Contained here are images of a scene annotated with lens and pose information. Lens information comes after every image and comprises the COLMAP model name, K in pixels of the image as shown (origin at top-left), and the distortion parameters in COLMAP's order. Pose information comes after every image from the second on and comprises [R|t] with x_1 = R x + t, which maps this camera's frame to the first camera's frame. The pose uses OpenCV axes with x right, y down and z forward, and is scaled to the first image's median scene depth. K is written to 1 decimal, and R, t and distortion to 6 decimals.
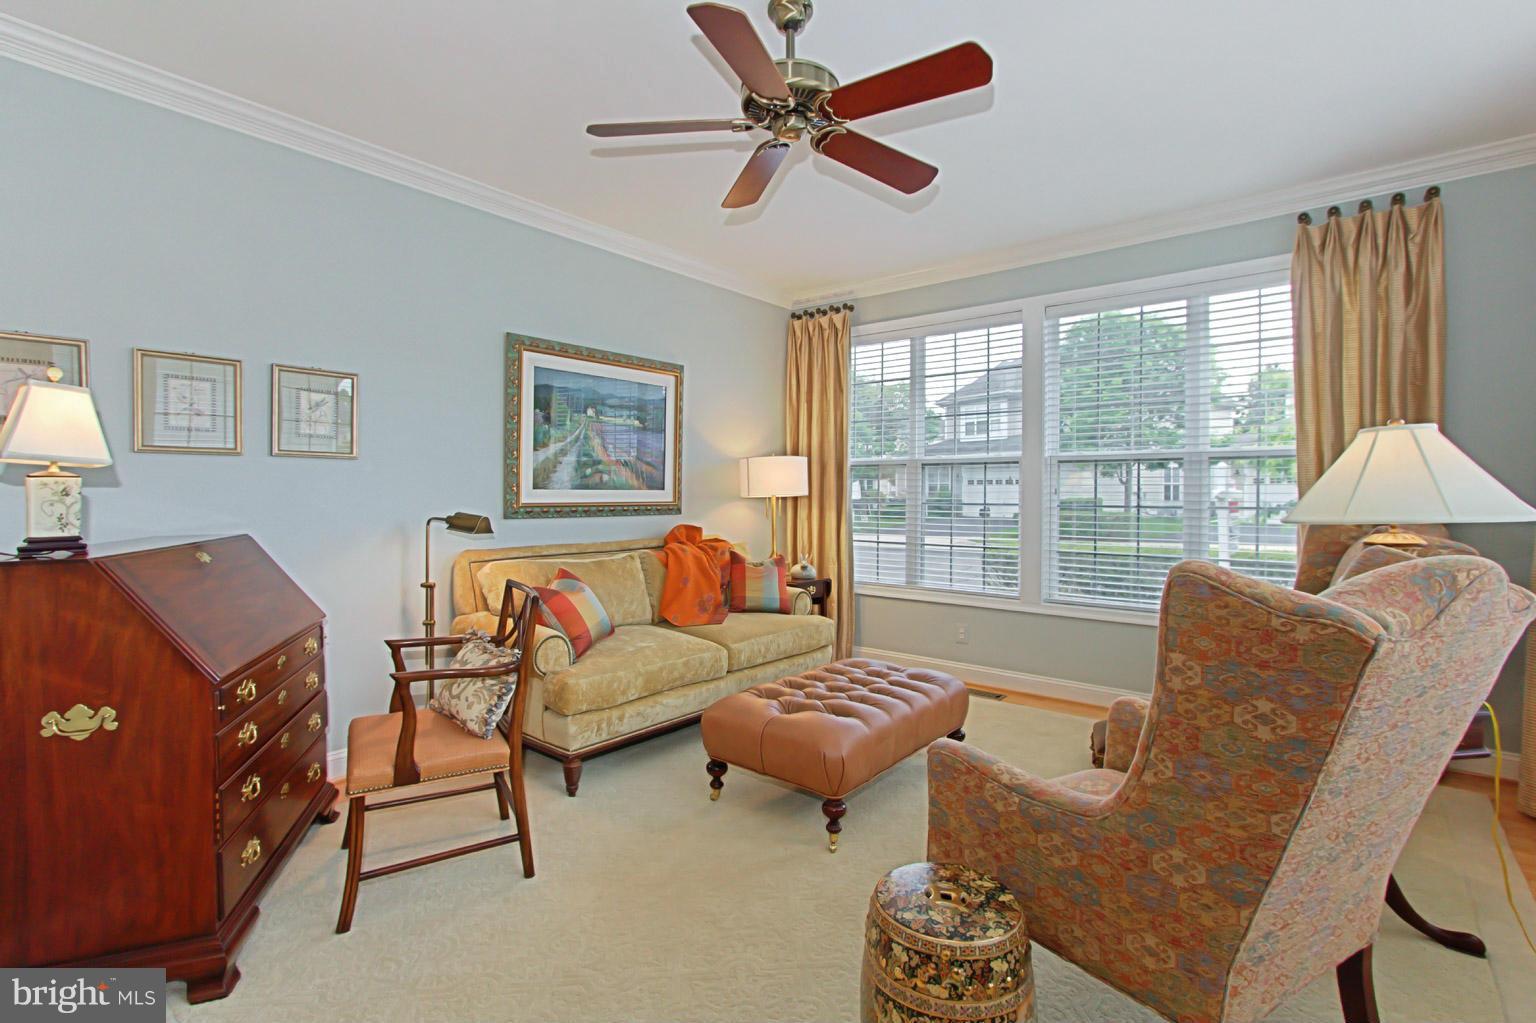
lens RADIAL K [[733.8, 0, 761.8], [0, 733.8, 511.4], [0, 0, 1]] dist [0.010535, 0.003986]
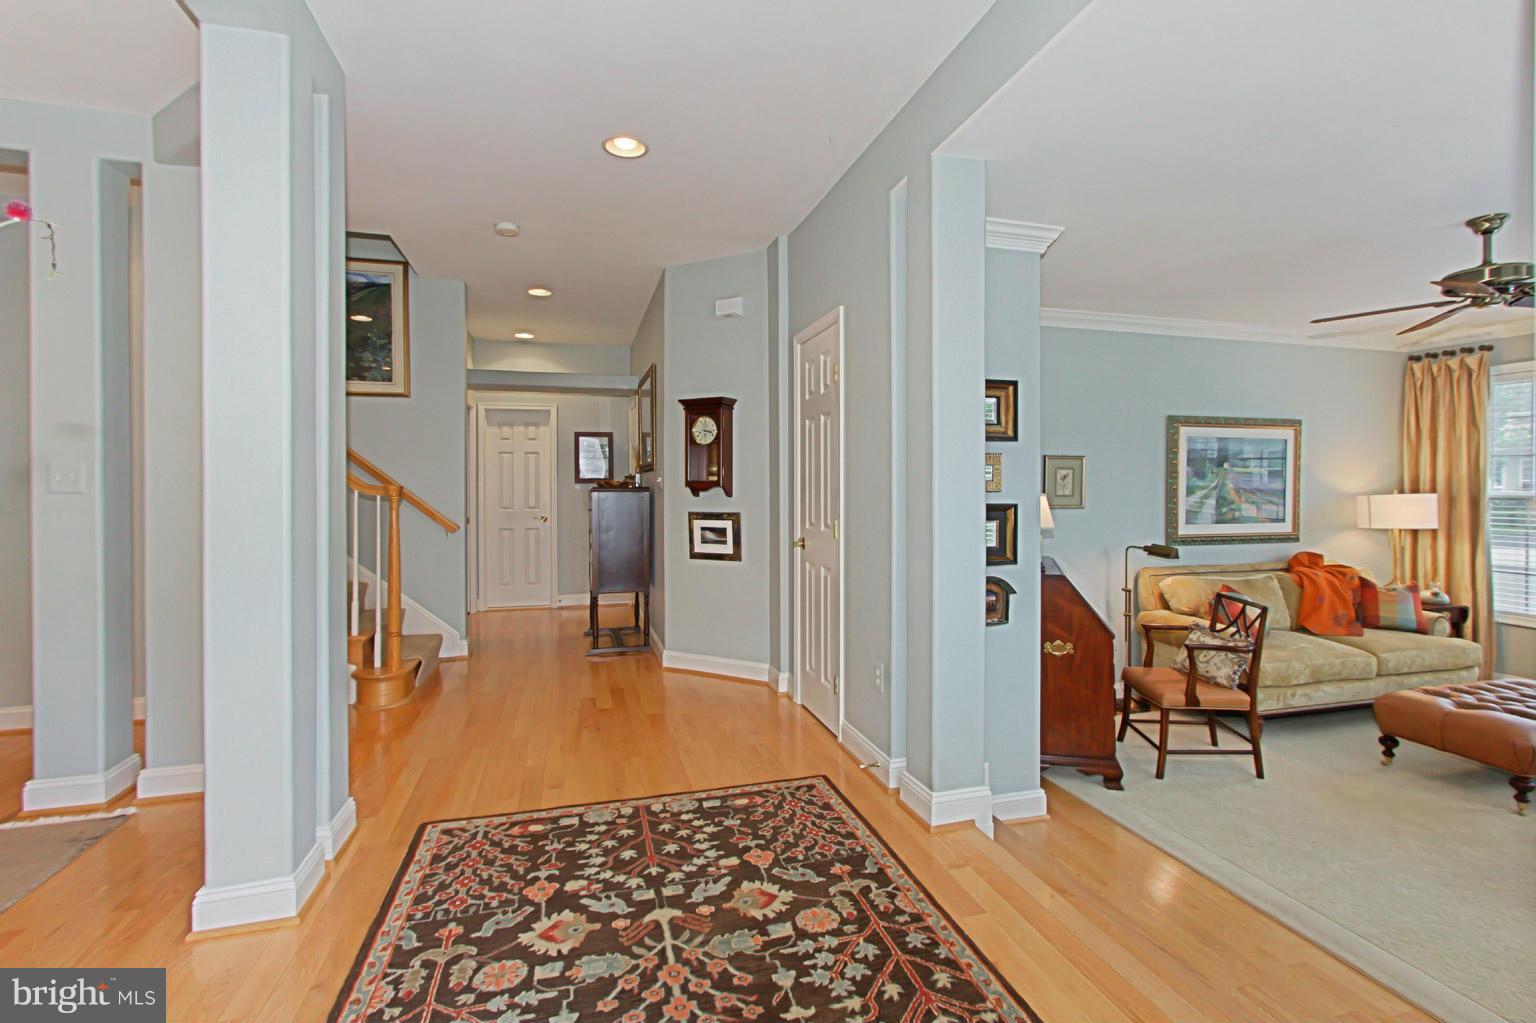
lens RADIAL K [[707.0, 0, 778.3], [0, 707.0, 500.3], [0, 0, 1]] dist [-0.000011, 0.001659]
pose [[0.821253, 0.001942, -0.570561, -0.173671], [-0.007694, 0.999941, -0.007671, -0.057777], [0.570512, 0.010690, 0.821219, -0.523268]]
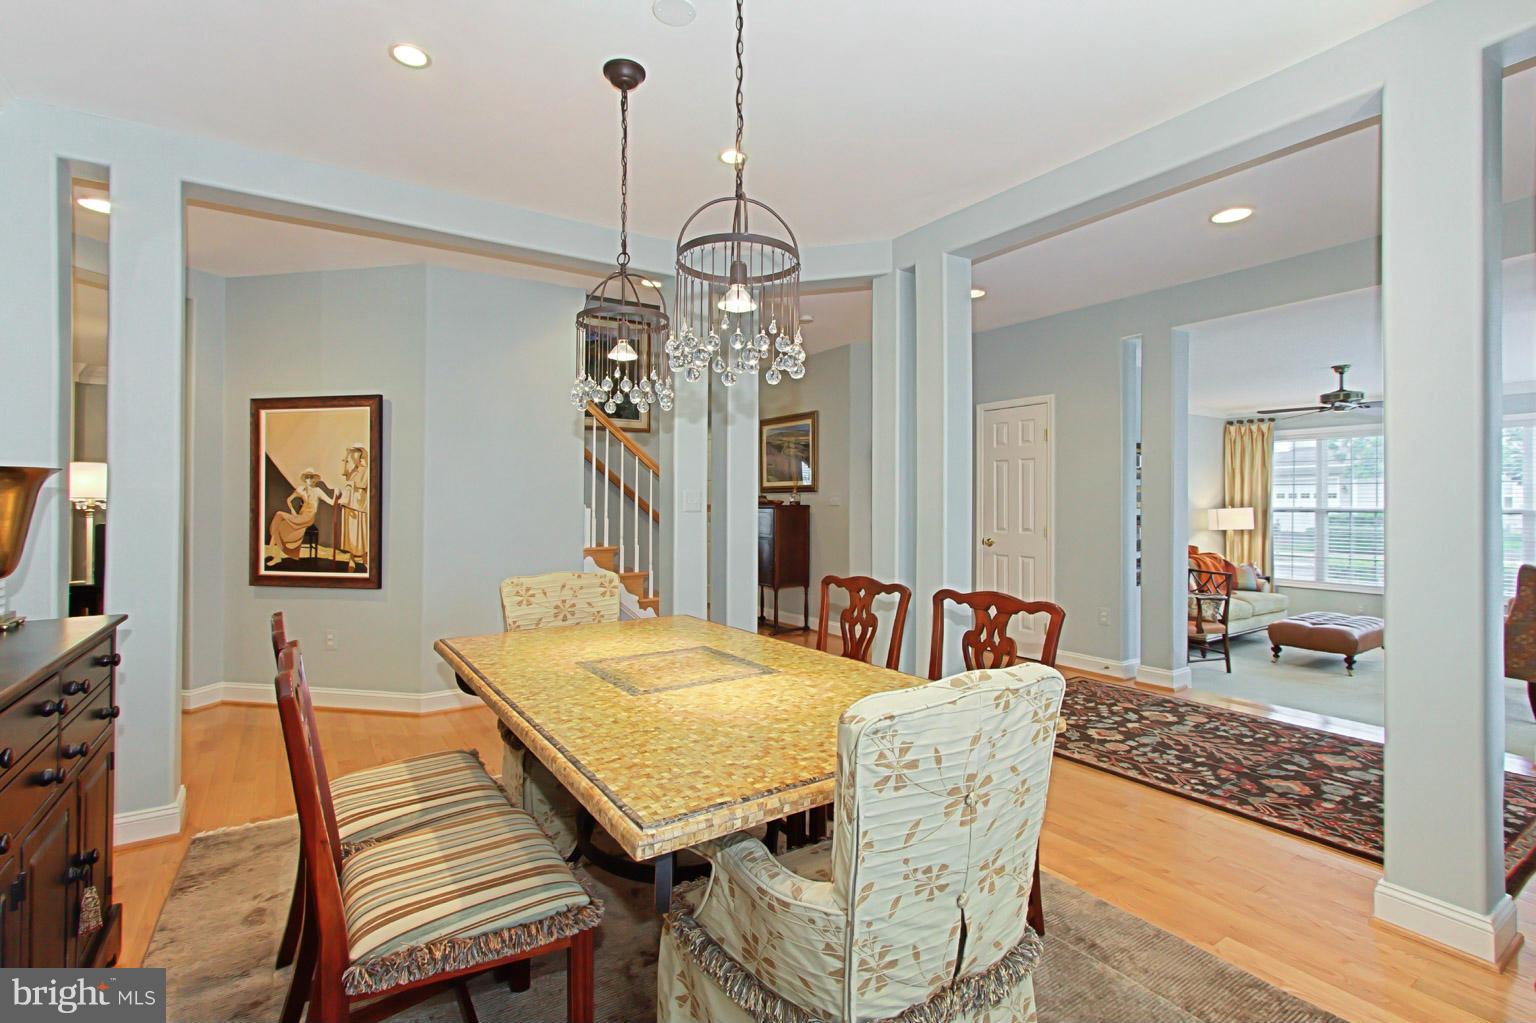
lens RADIAL K [[707.0, 0, 758.5], [0, 707.0, 507.7], [0, 0, 1]] dist [-0.000011, 0.001659]
pose [[0.956512, -0.006297, -0.291625, -0.715941], [0.000549, 0.999804, -0.019788, -0.048935], [0.291692, 0.018768, 0.956328, -1.223512]]
